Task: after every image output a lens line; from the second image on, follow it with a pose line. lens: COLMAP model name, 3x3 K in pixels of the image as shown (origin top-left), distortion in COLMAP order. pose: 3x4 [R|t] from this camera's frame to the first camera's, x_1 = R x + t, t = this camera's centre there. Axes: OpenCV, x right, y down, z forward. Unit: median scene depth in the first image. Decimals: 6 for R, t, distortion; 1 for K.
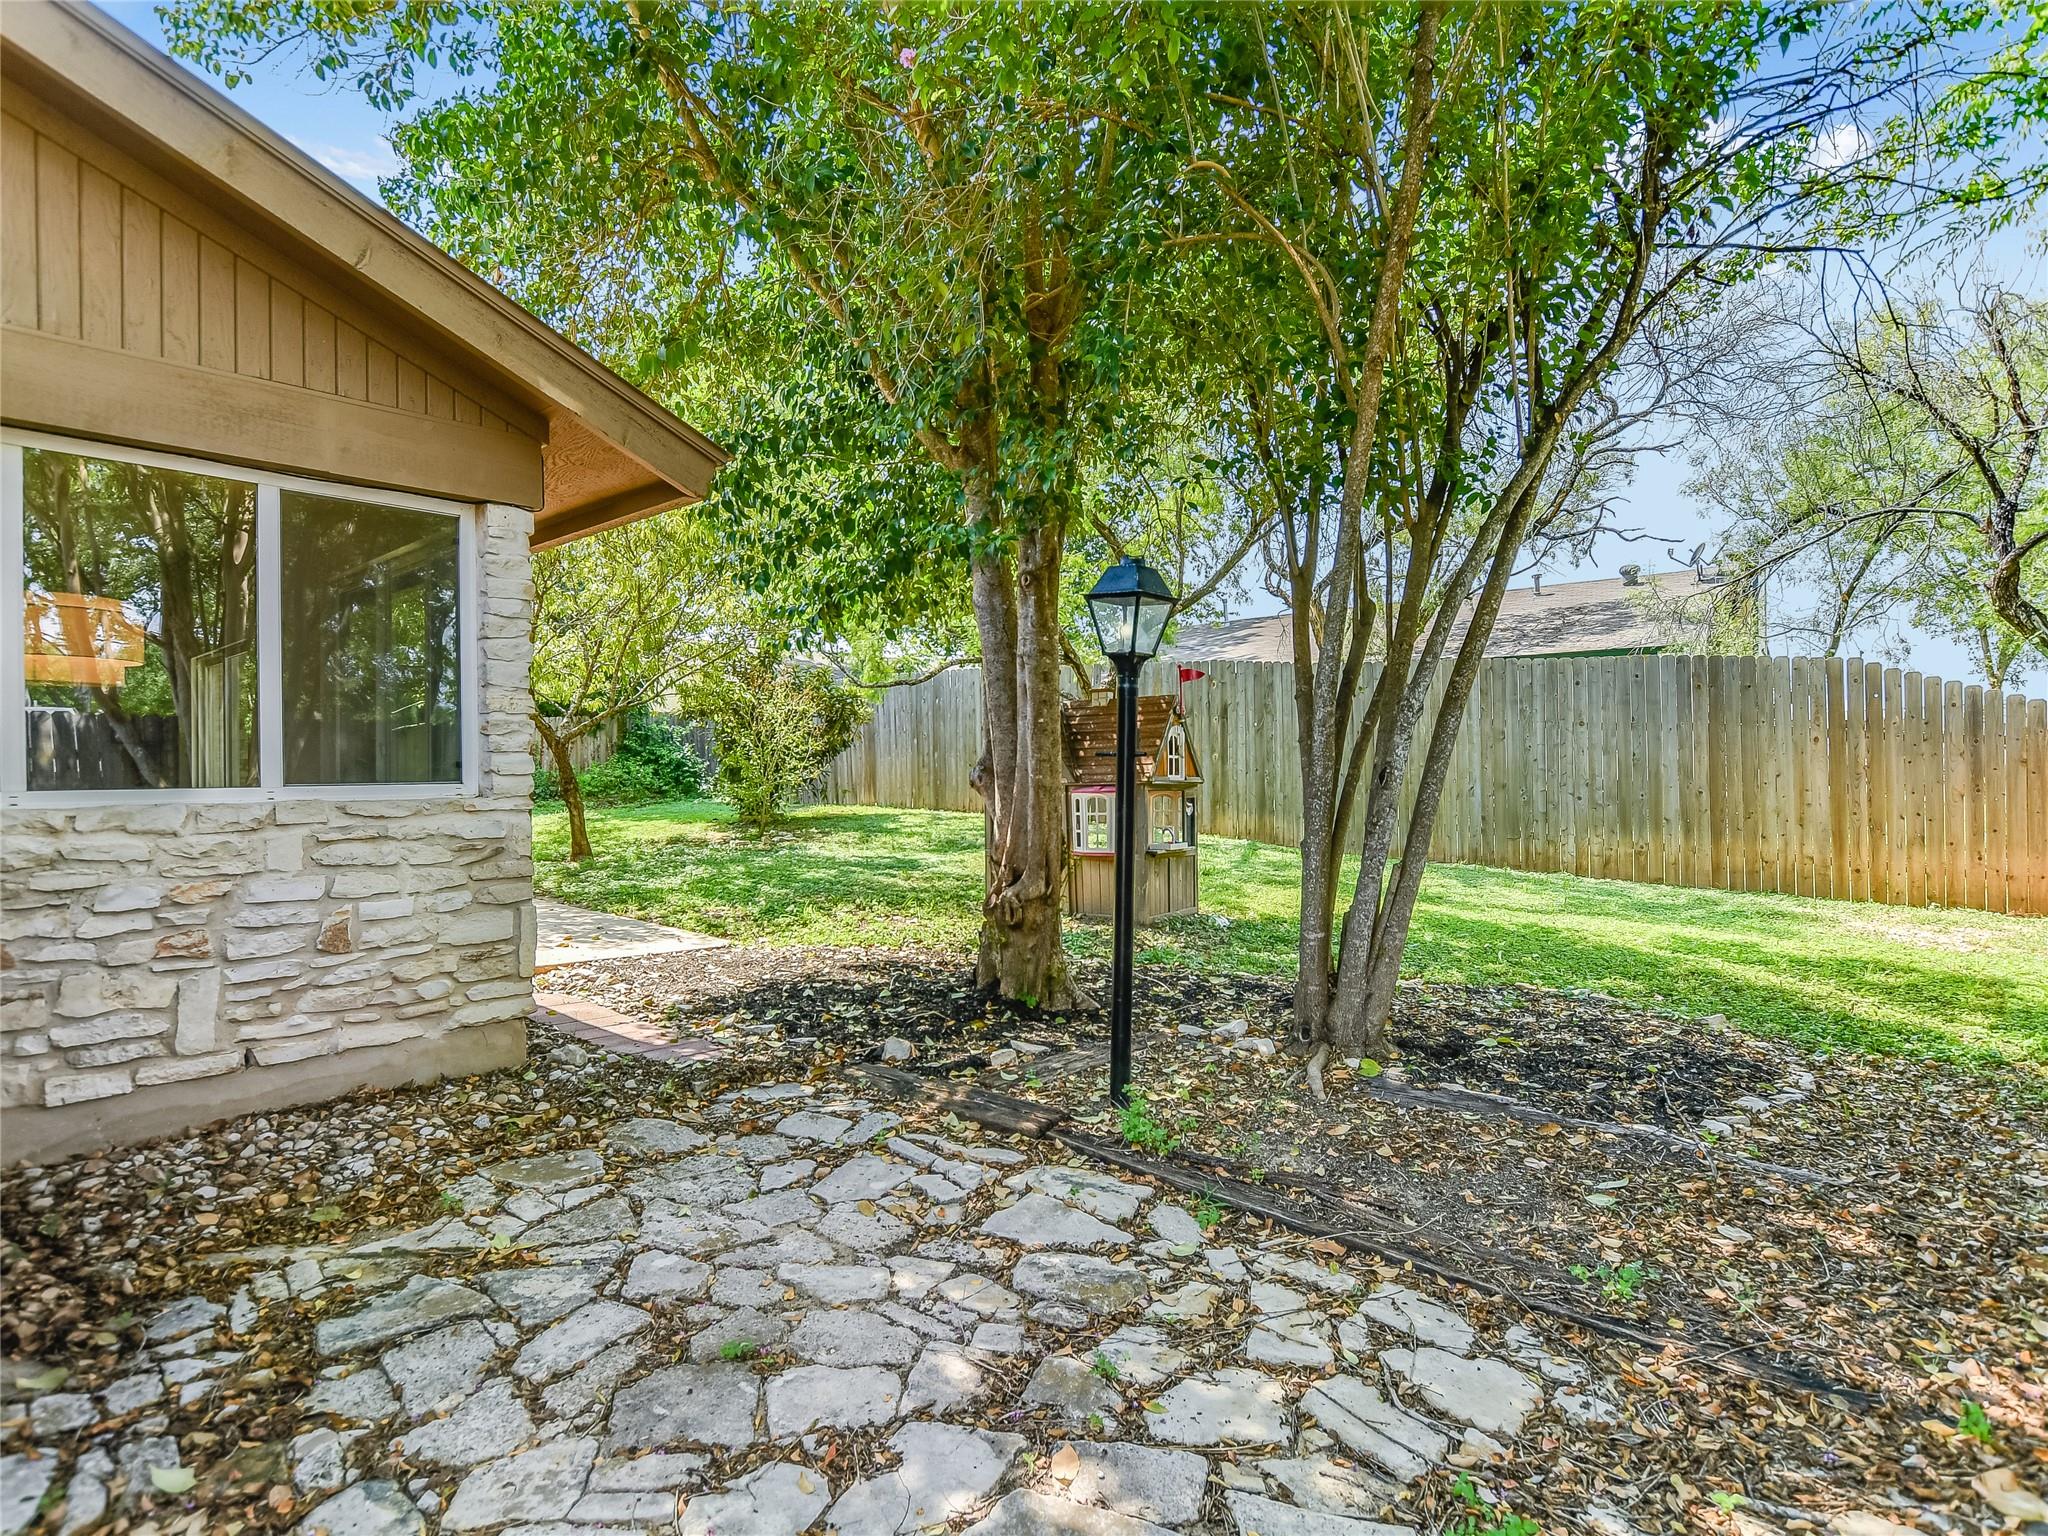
lens RADIAL K [[1105.4, 0, 1011.8], [0, 1105.4, 771.7], [0, 0, 1]] dist [-0.025920, 0.001779]
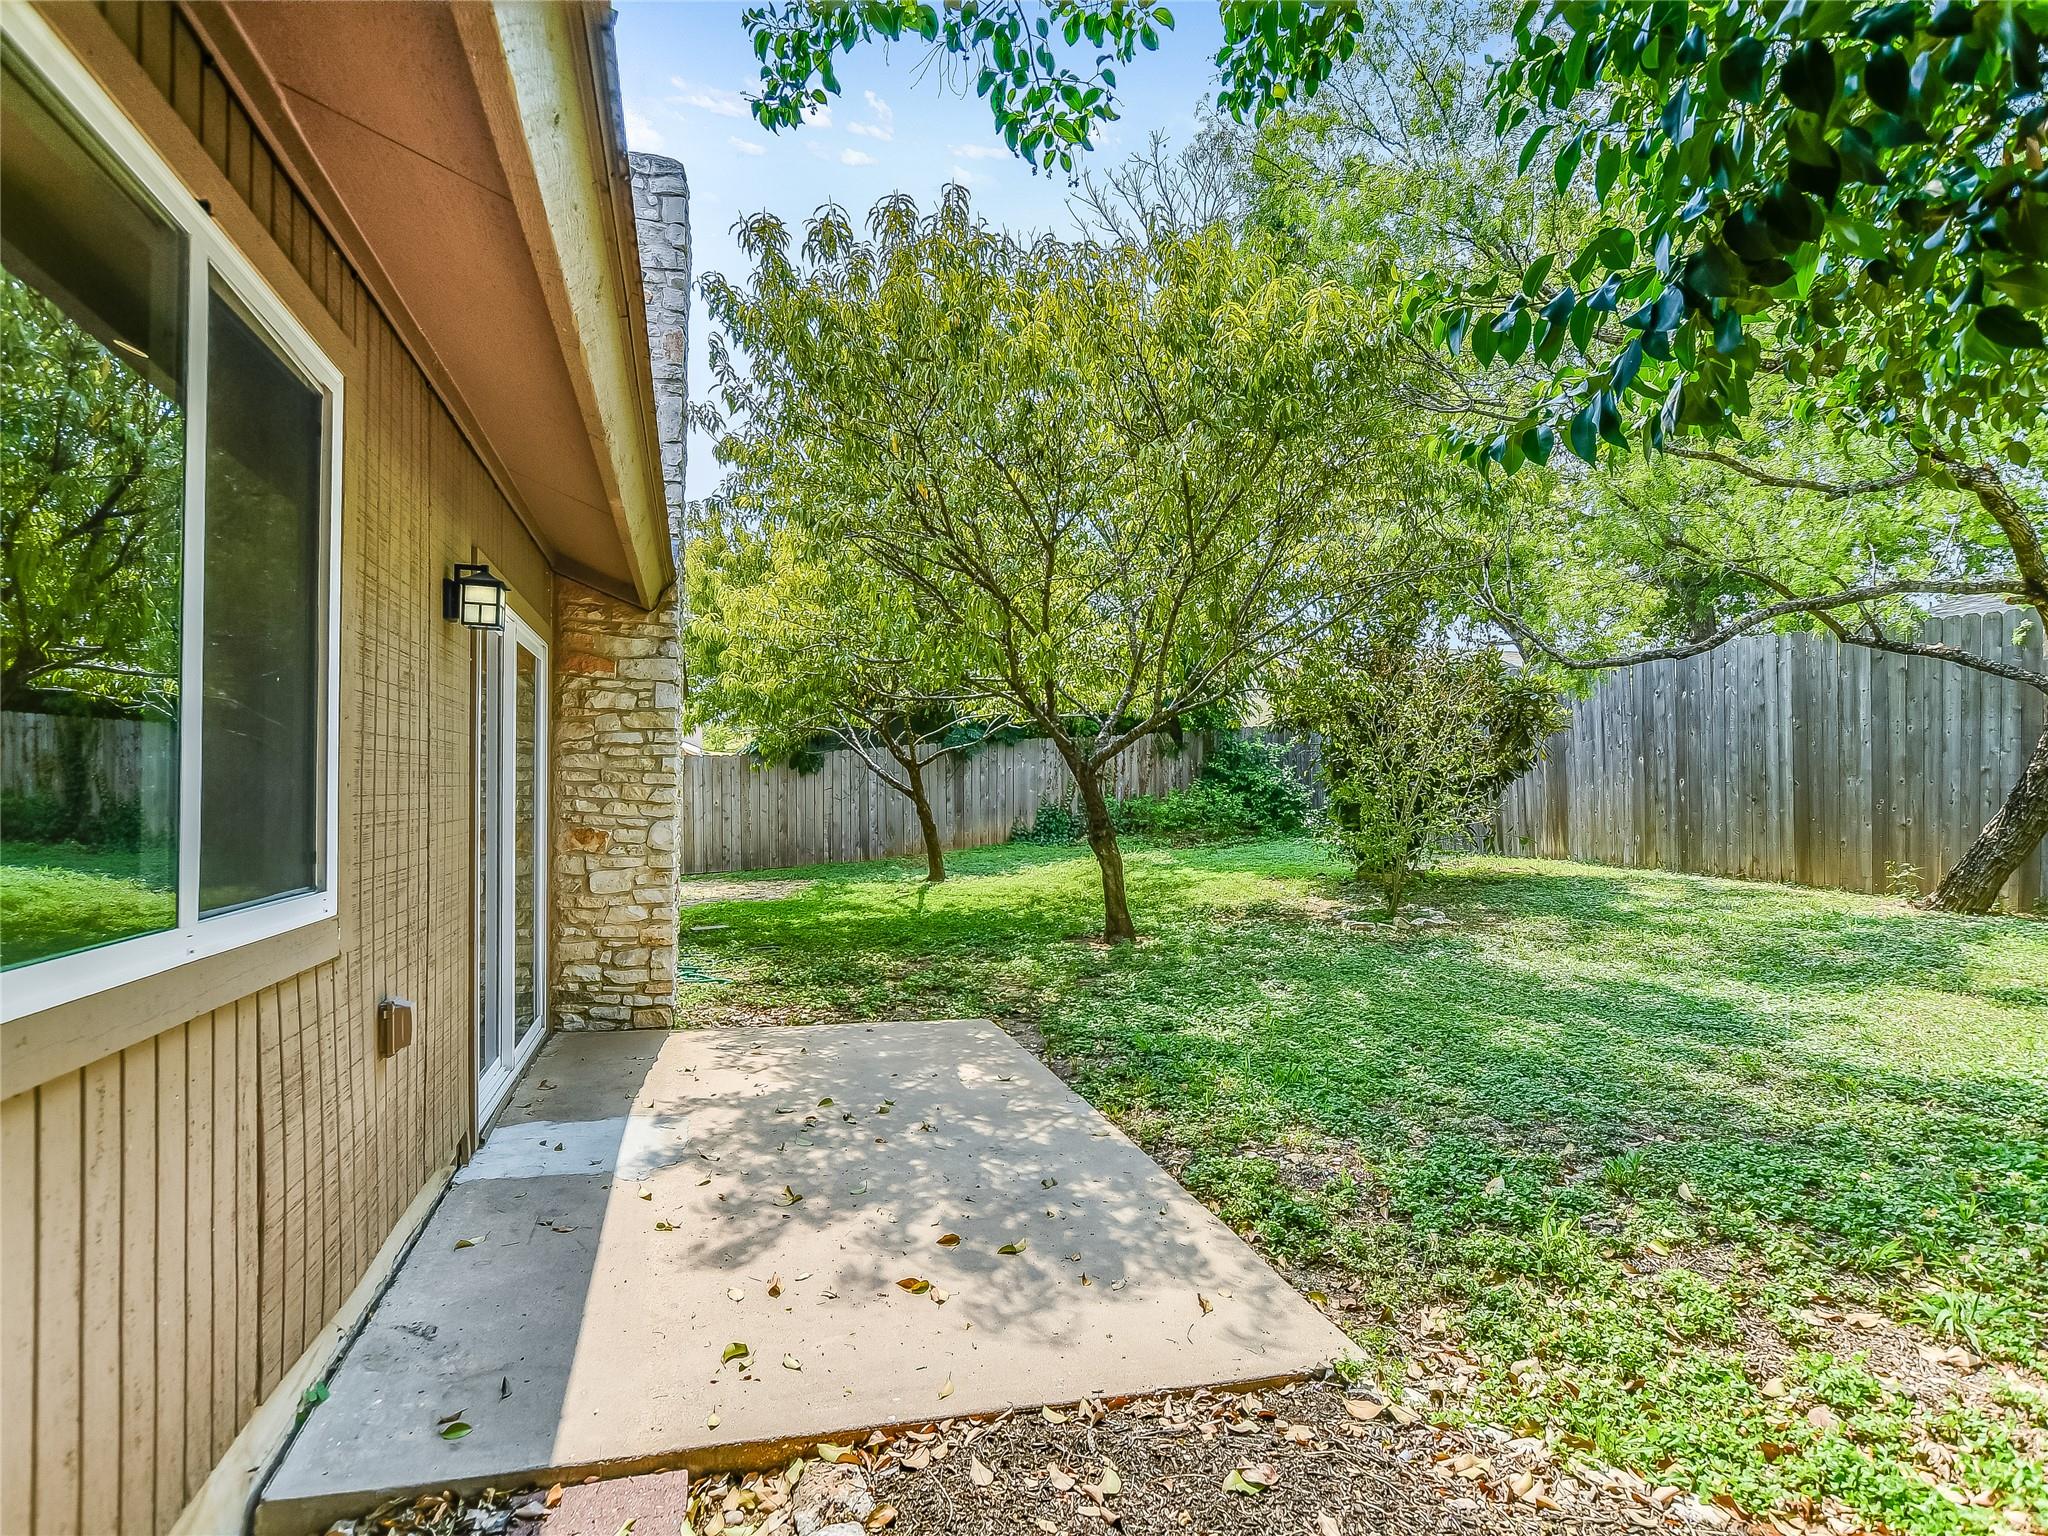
lens RADIAL K [[1105.4, 0, 1011.8], [0, 1105.4, 771.7], [0, 0, 1]] dist [-0.025920, 0.001779]
pose [[0.856864, -0.003036, -0.515533, -0.079848], [-0.006439, 0.999842, -0.016590, -0.009479], [0.515502, 0.017535, 0.856709, 0.313395]]
